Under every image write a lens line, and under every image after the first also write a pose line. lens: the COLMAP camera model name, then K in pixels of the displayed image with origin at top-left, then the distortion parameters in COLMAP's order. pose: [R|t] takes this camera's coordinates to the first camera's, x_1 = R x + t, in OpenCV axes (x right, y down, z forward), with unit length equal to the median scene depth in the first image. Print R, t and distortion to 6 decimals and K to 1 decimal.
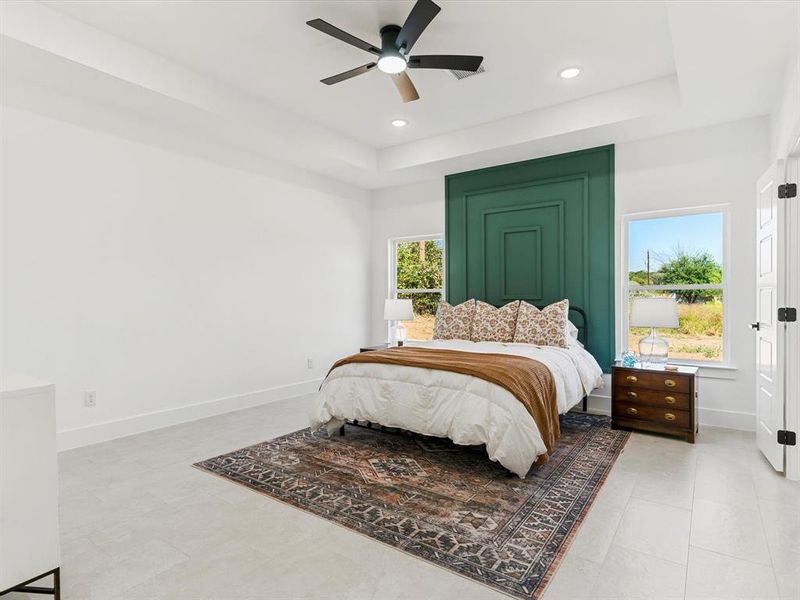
lens RADIAL K [[438.6, 0, 403.8], [0, 438.6, 303.4], [0, 0, 1]] dist [0.001897, 0.000686]
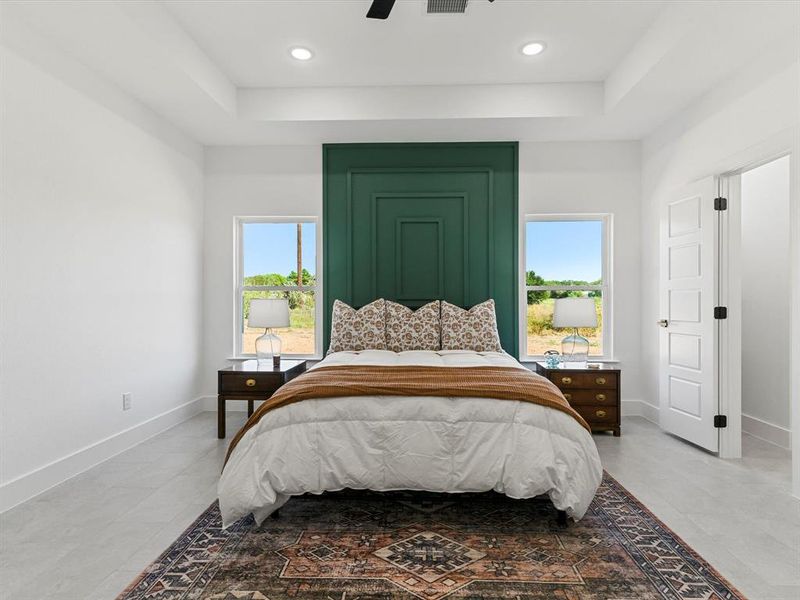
lens RADIAL K [[438.6, 0, 403.8], [0, 438.6, 303.4], [0, 0, 1]] dist [0.001897, 0.000686]
pose [[0.833467, -0.002260, 0.552564, -0.354428], [0.003131, 0.999995, -0.000633, -0.000931], [-0.552560, 0.002257, 0.833470, 0.408872]]
